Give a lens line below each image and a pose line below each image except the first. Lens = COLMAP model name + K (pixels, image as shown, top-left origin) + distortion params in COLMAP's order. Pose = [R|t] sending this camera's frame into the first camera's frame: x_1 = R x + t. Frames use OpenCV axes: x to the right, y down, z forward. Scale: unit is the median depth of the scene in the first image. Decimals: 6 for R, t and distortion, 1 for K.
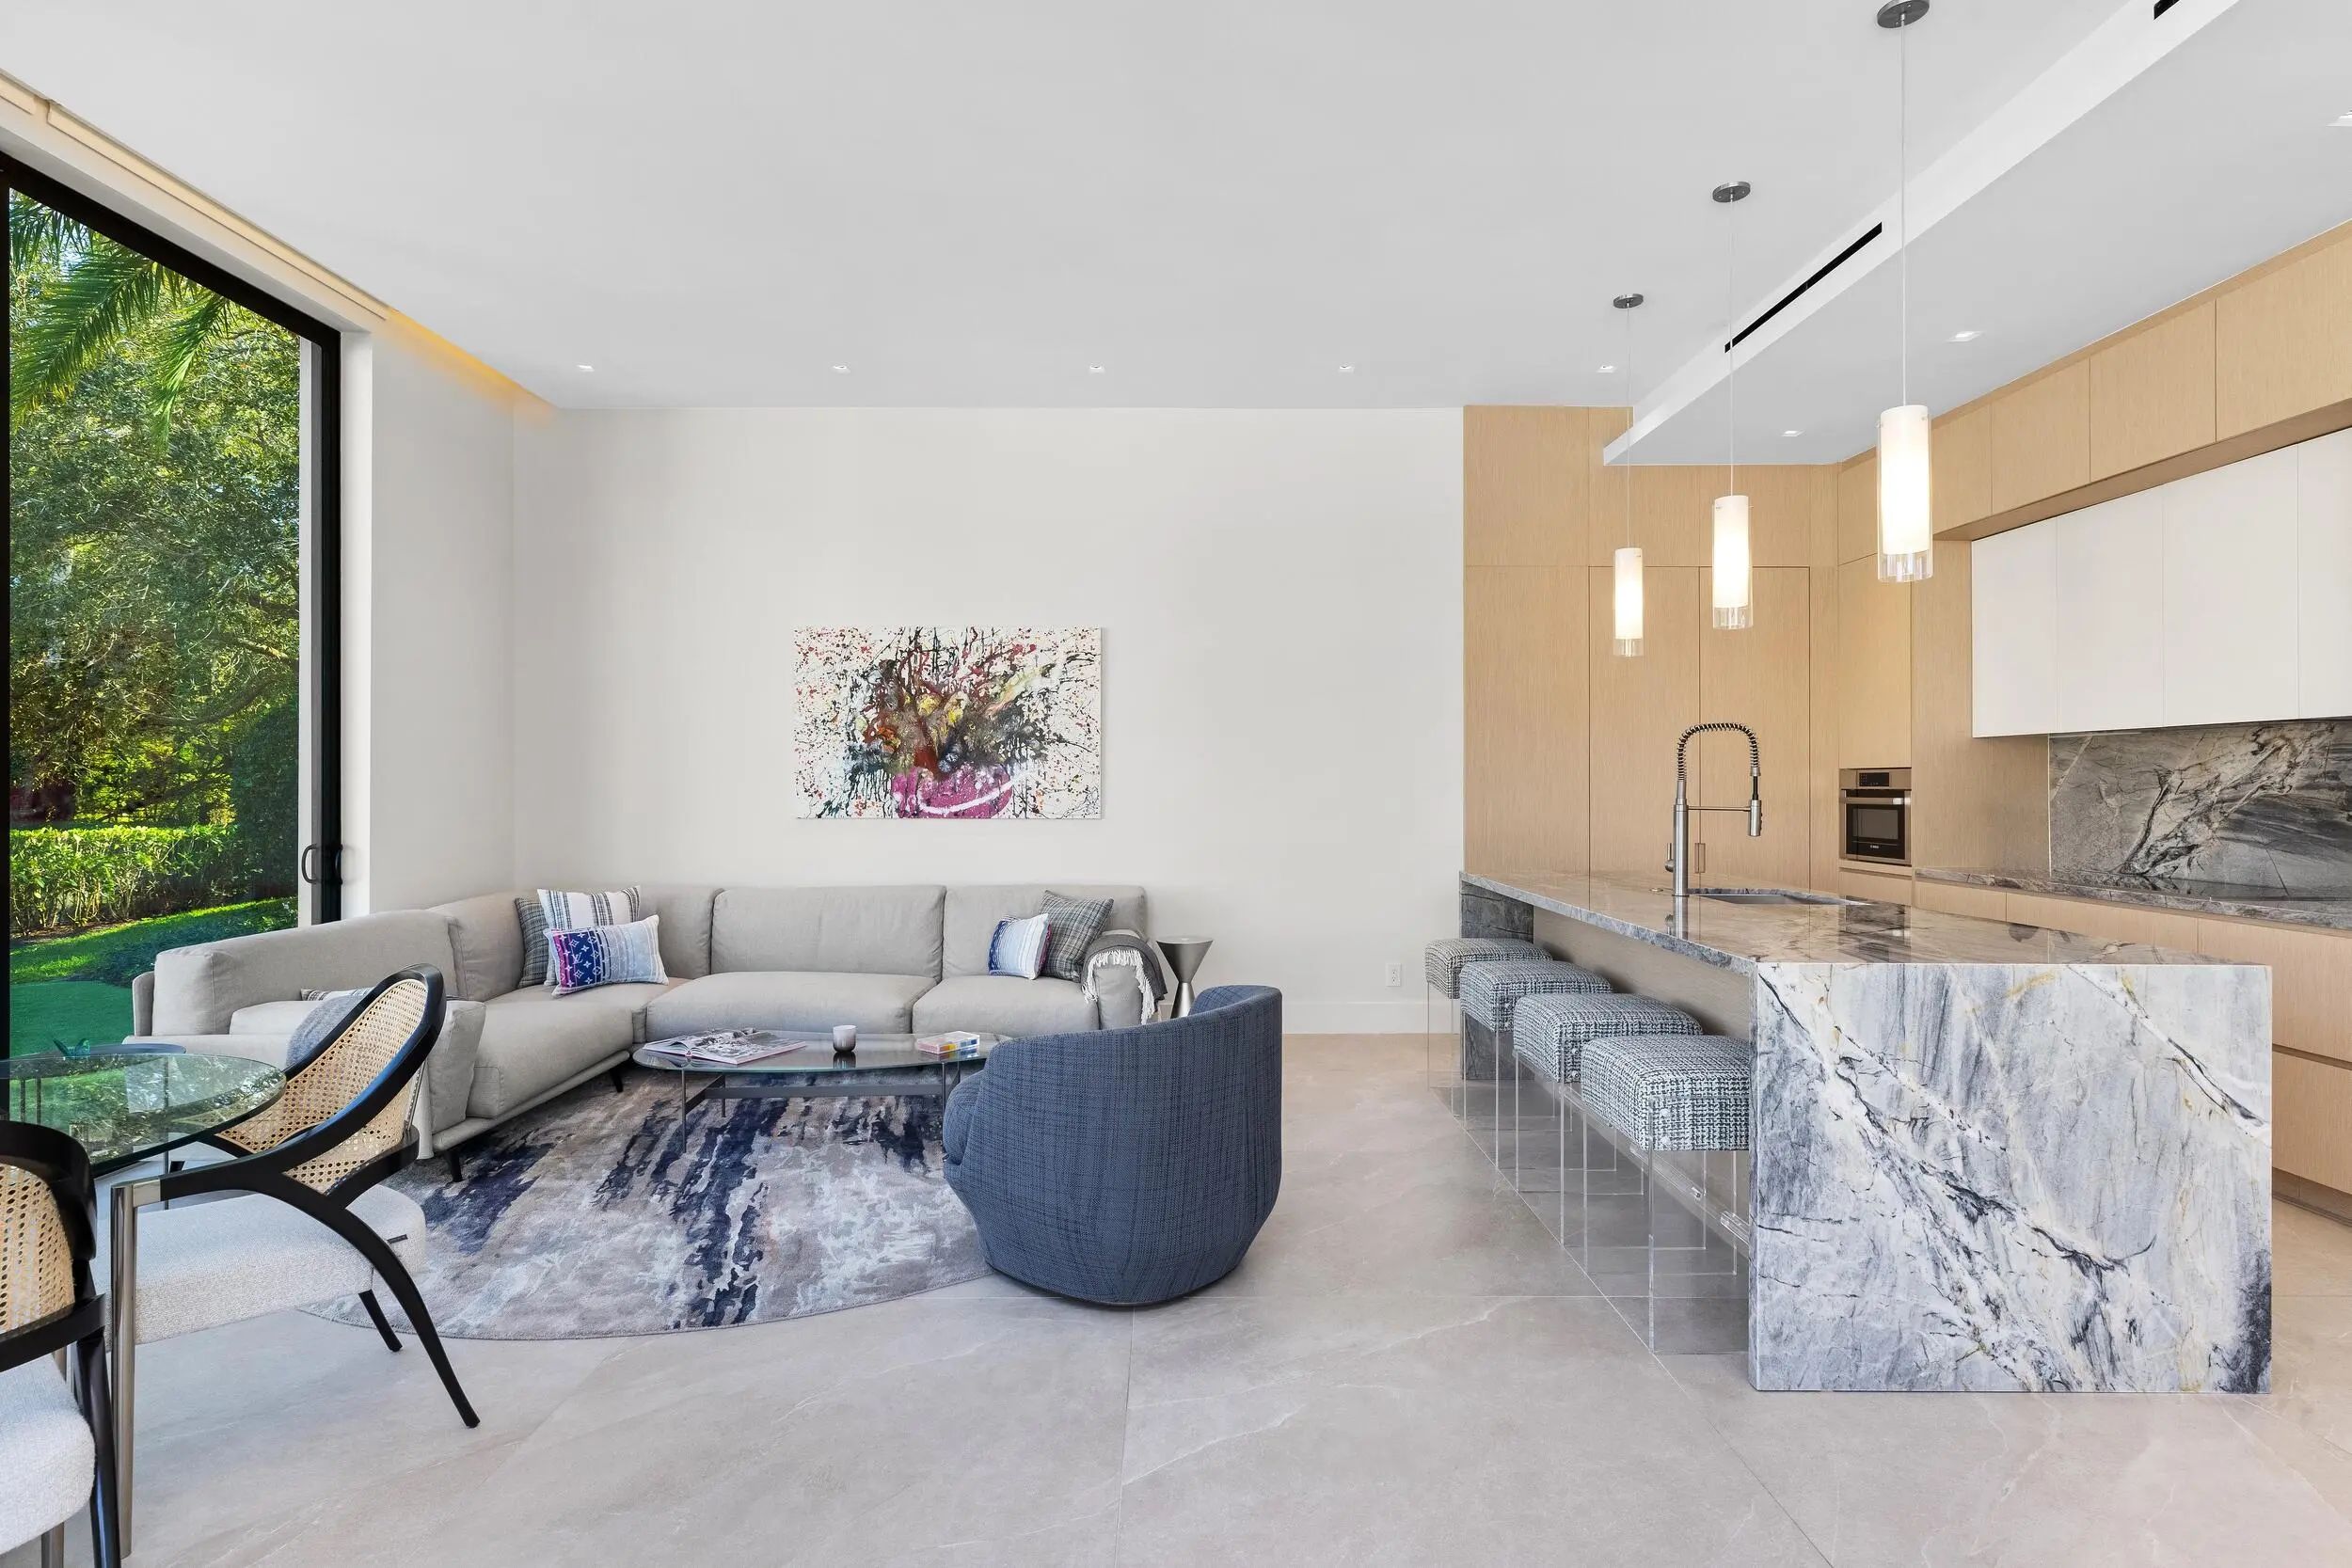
lens RADIAL K [[1212.4, 0, 1175.4], [0, 1212.4, 772.1], [0, 0, 1]] dist [-0.000596, 0.001086]
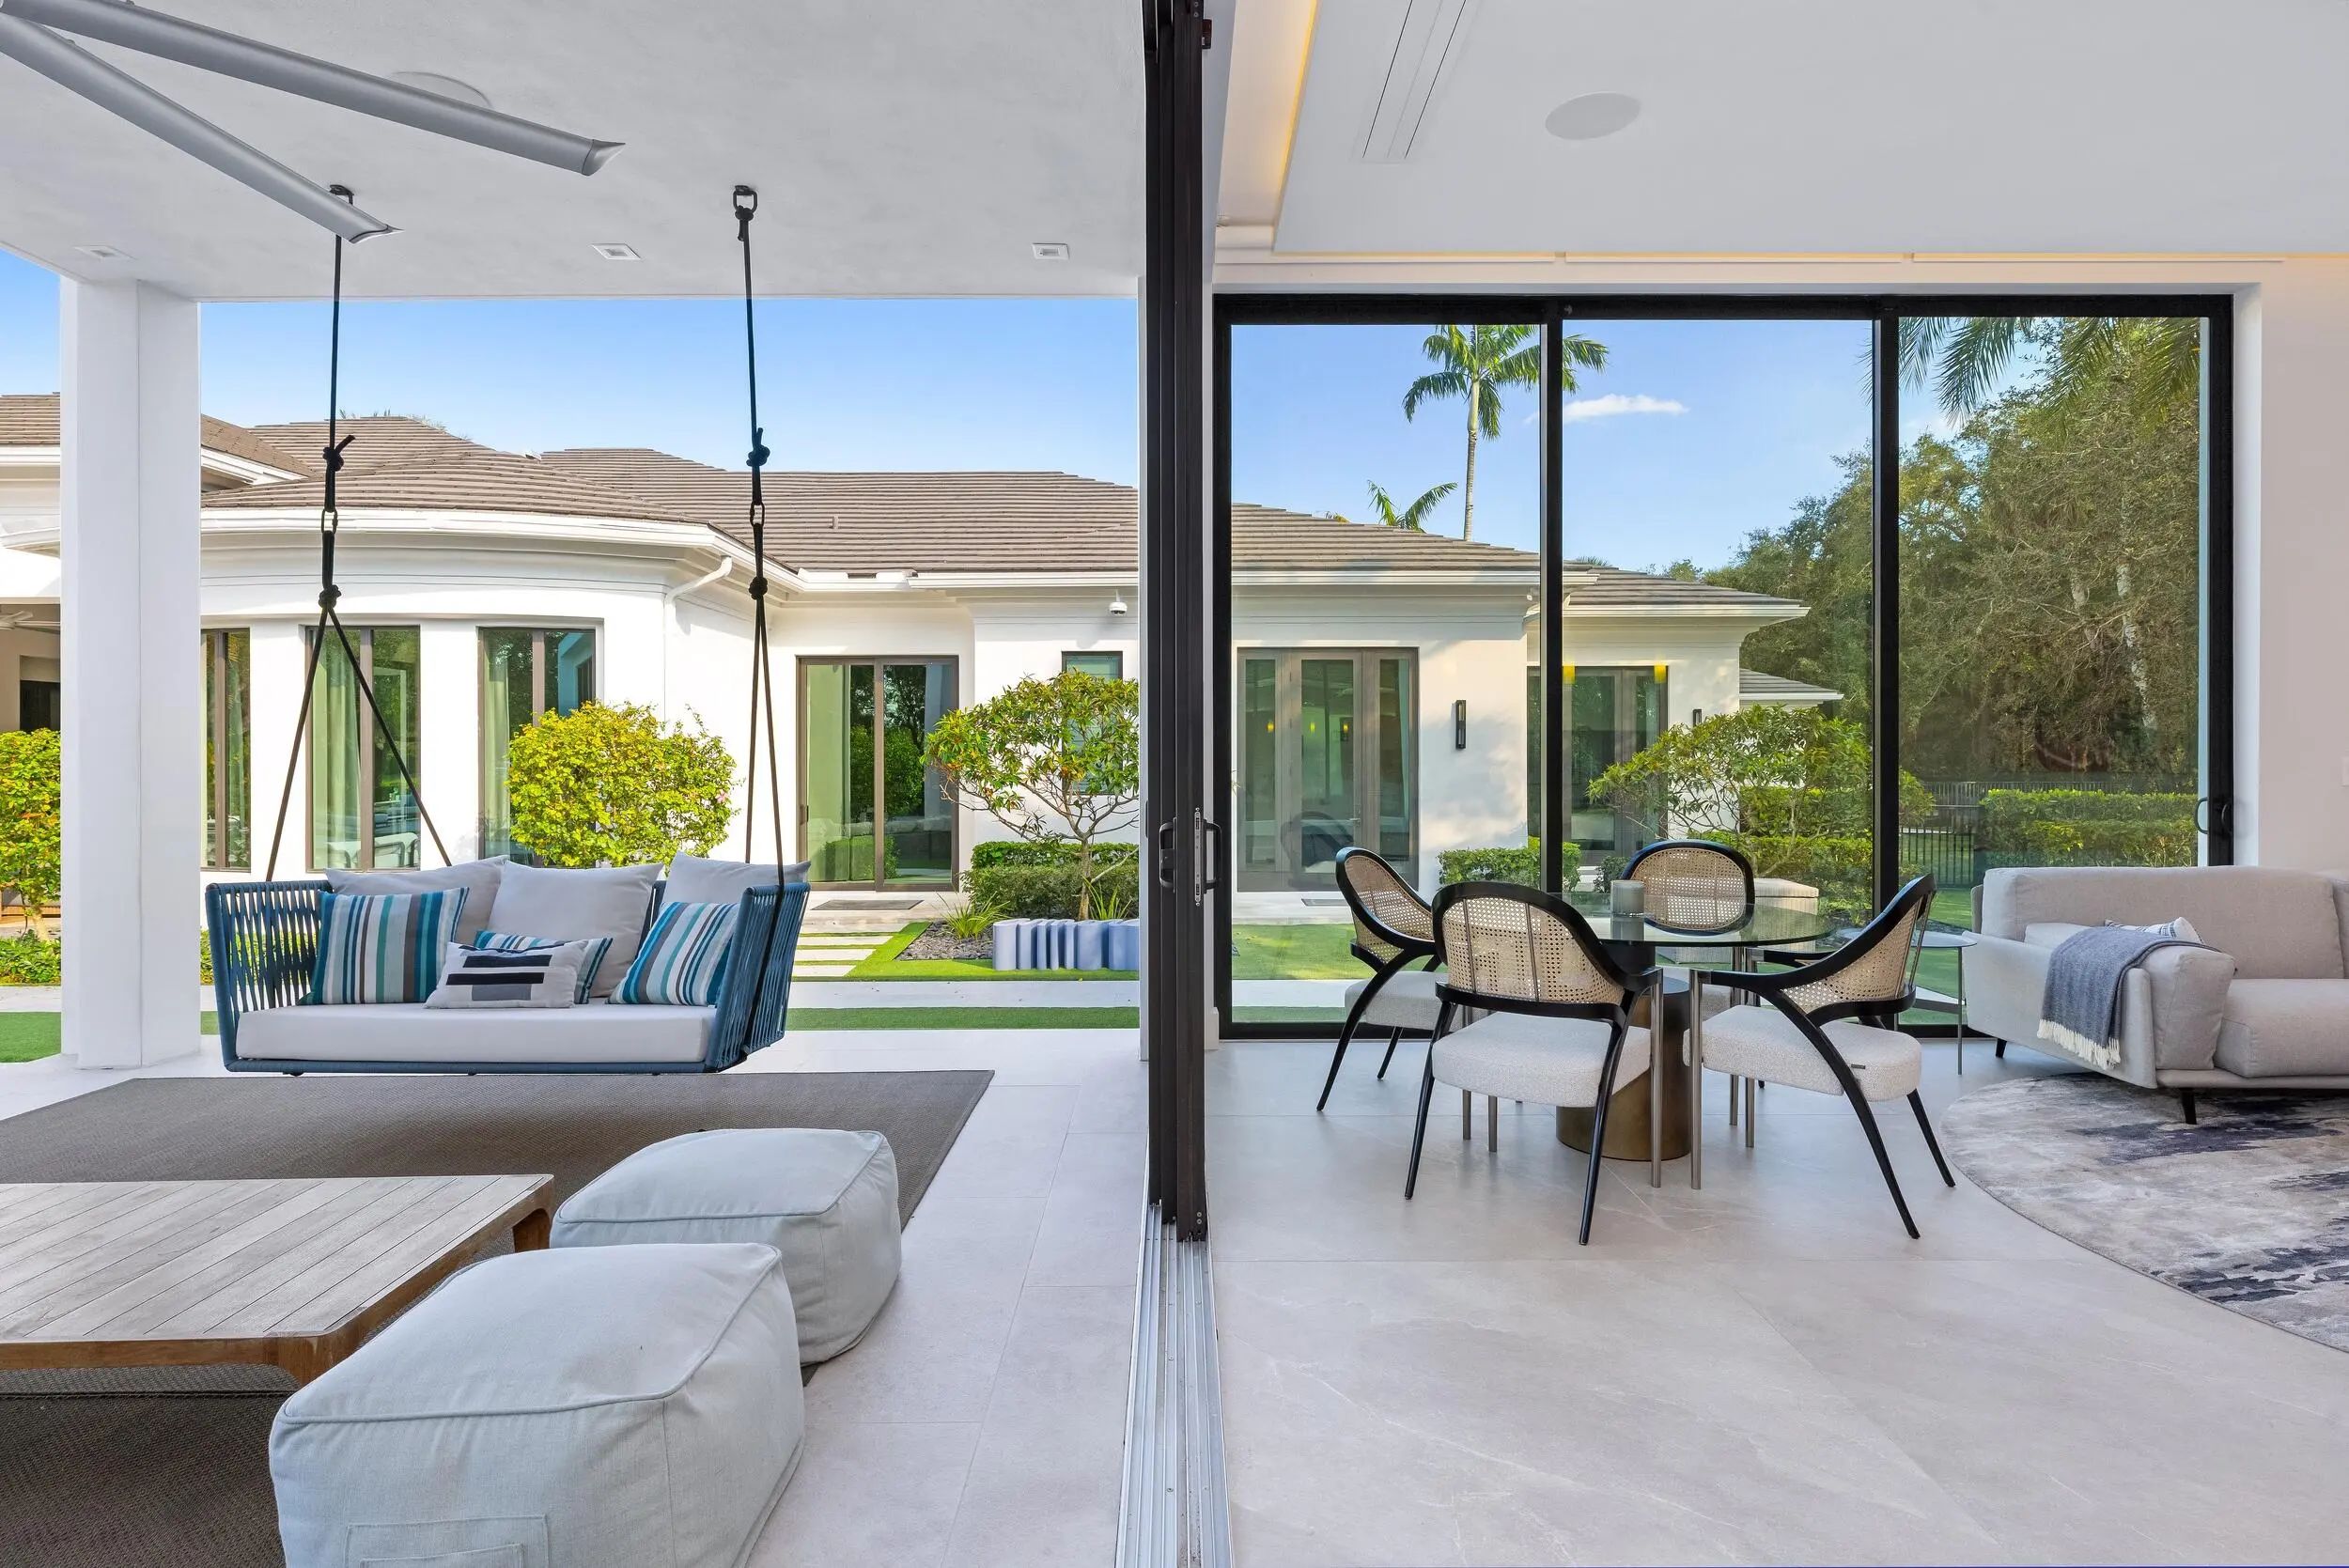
lens RADIAL K [[1210.9, 0, 1173.9], [0, 1210.9, 772.2], [0, 0, 1]] dist [-0.000596, 0.001086]
pose [[-0.025427, 0.008442, -0.999641, 0.531338], [0.010064, 0.999916, 0.008188, 0.031045], [0.999626, -0.009853, -0.025509, 0.210670]]
